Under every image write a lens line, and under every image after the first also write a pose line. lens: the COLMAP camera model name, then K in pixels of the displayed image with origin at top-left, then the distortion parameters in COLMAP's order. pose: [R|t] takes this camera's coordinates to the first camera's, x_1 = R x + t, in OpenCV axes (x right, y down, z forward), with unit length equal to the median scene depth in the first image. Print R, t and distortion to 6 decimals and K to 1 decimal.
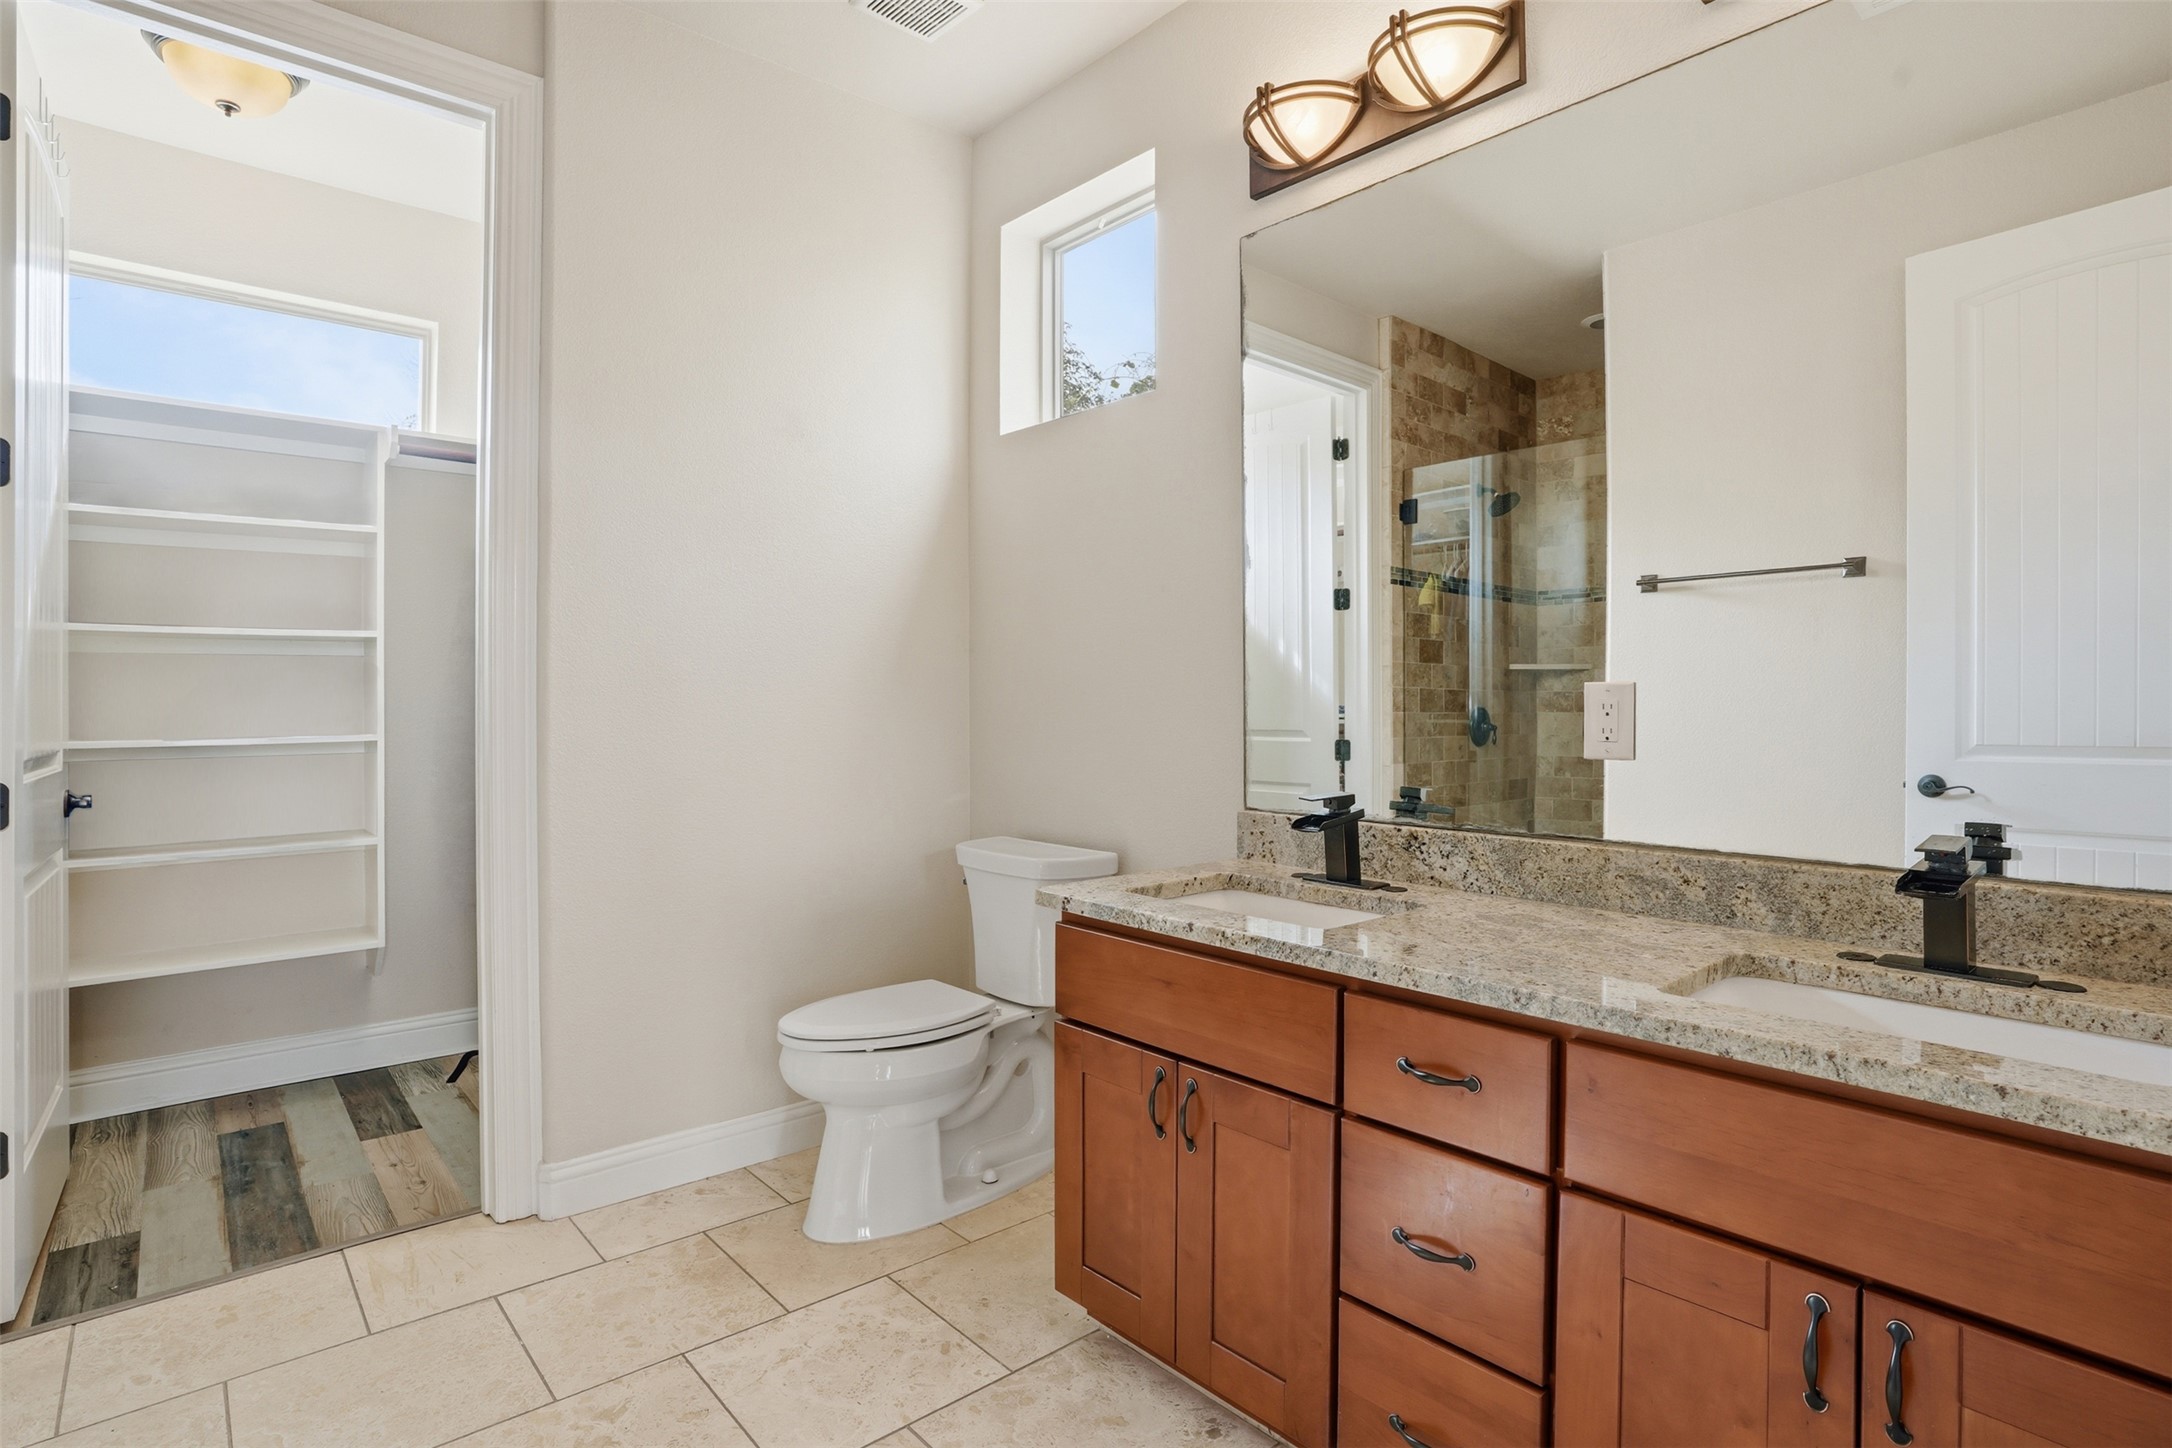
lens RADIAL K [[1070.4, 0, 1084.1], [0, 1070.4, 718.8], [0, 0, 1]] dist [-0.055290, 0.015300]
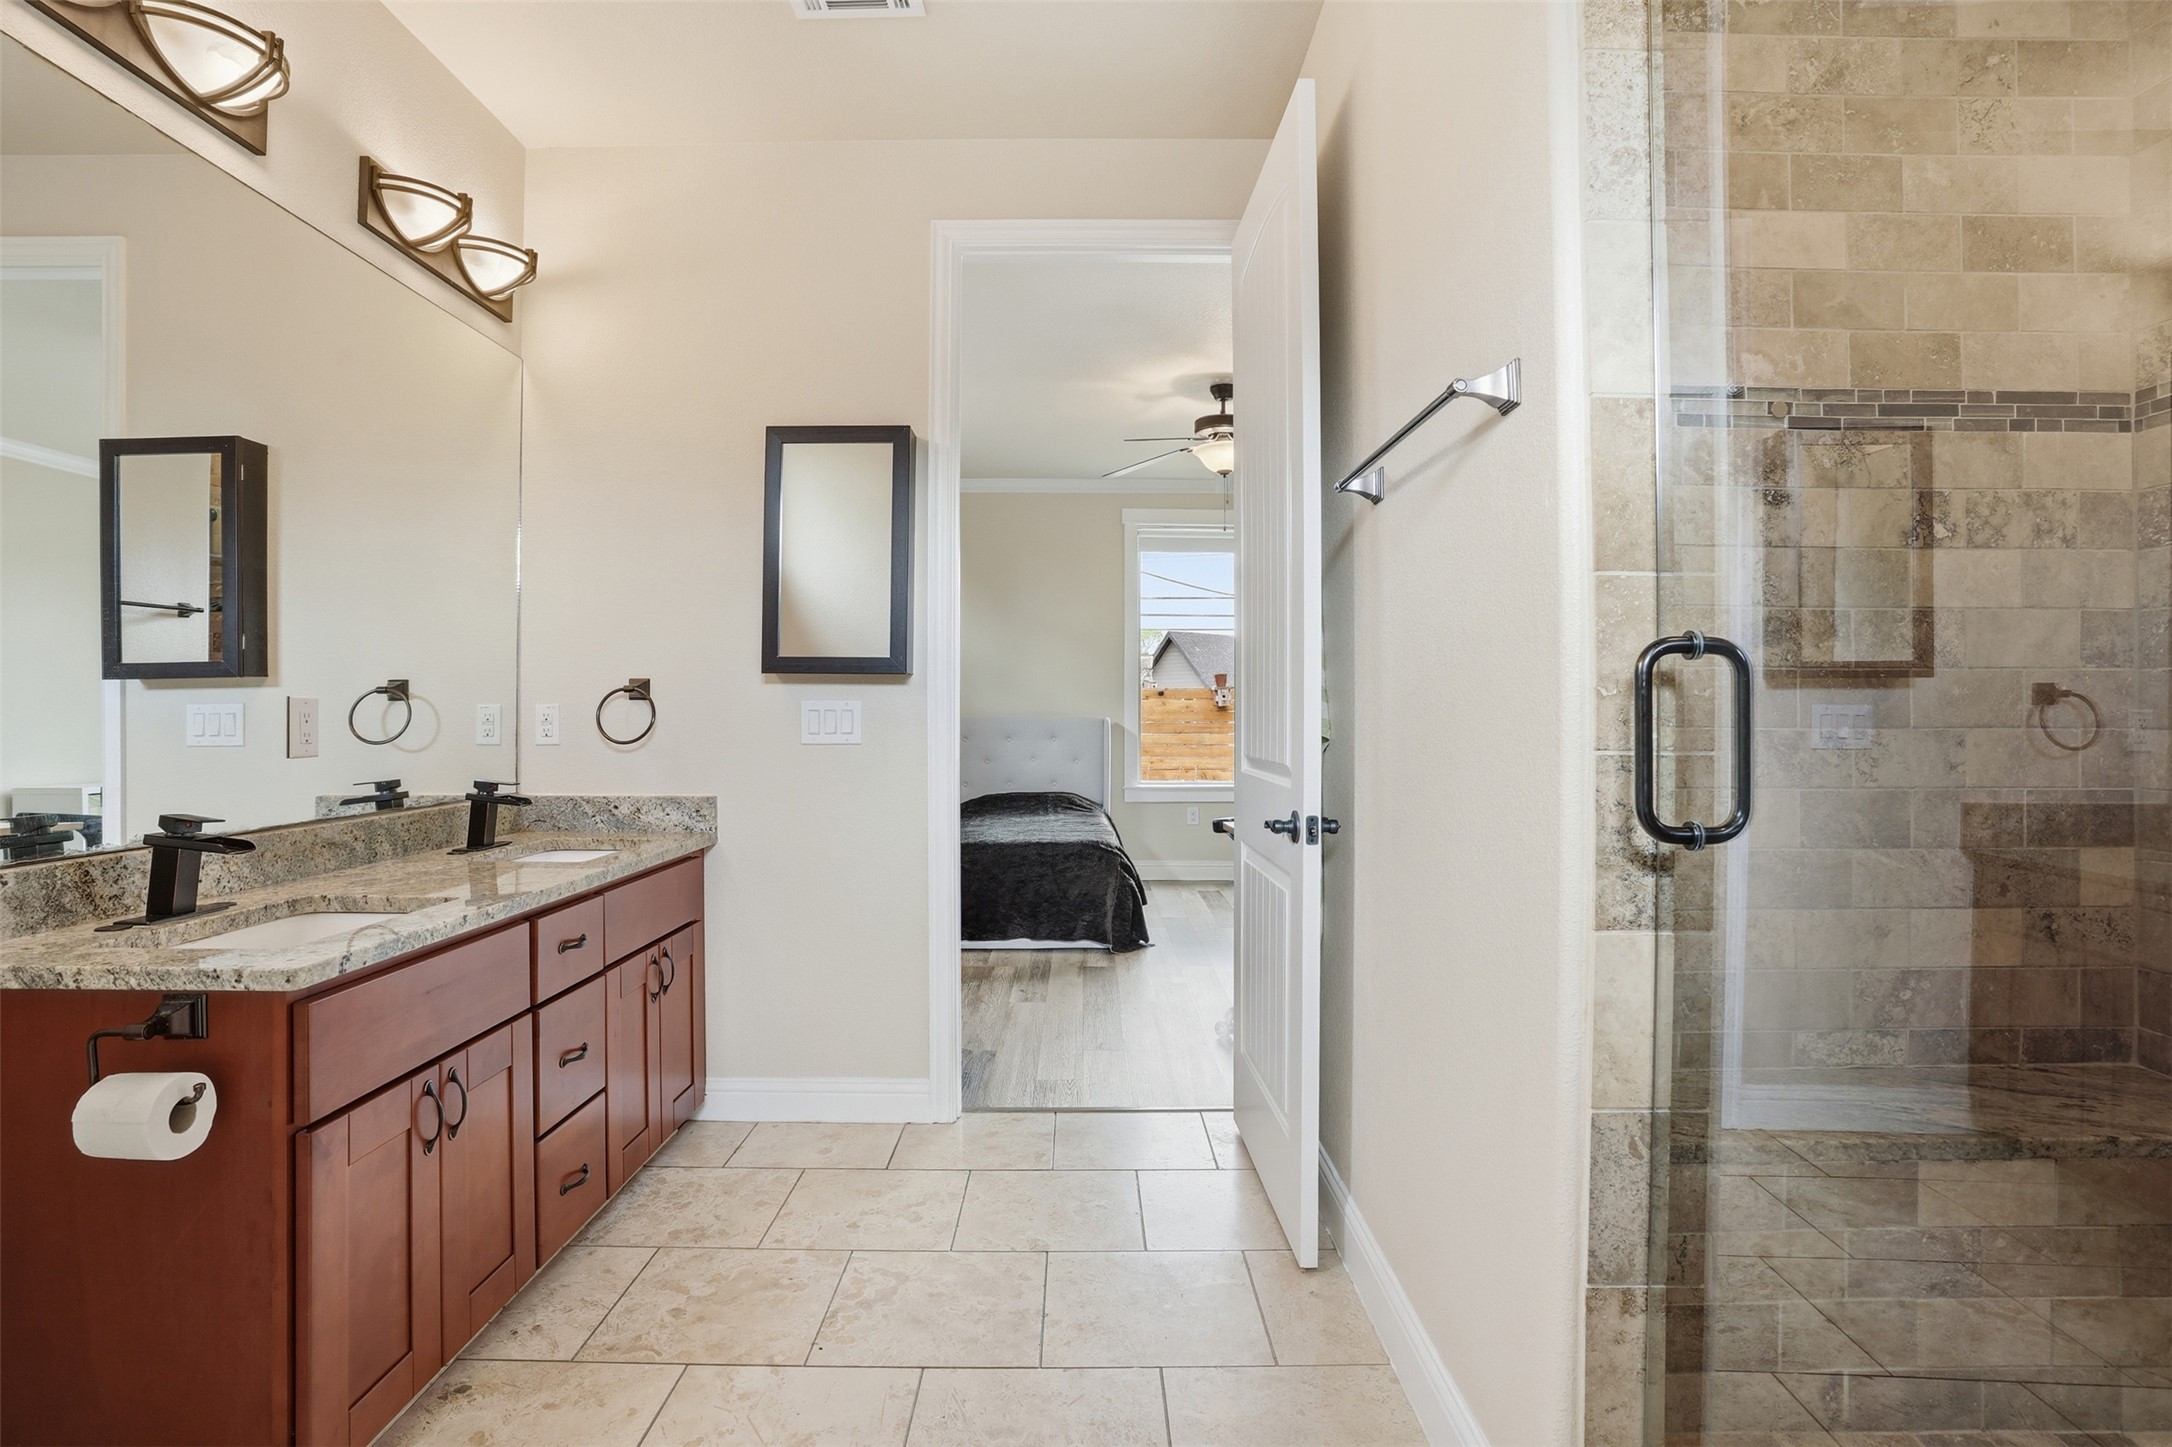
lens RADIAL K [[1070.4, 0, 1080.2], [0, 1070.4, 713.6], [0, 0, 1]] dist [-0.055290, 0.015300]
pose [[-0.760150, 0.003259, 0.649739, -1.114175], [0.010126, 0.999925, 0.006831, -0.014999], [-0.649668, 0.011772, -0.760127, 1.466417]]
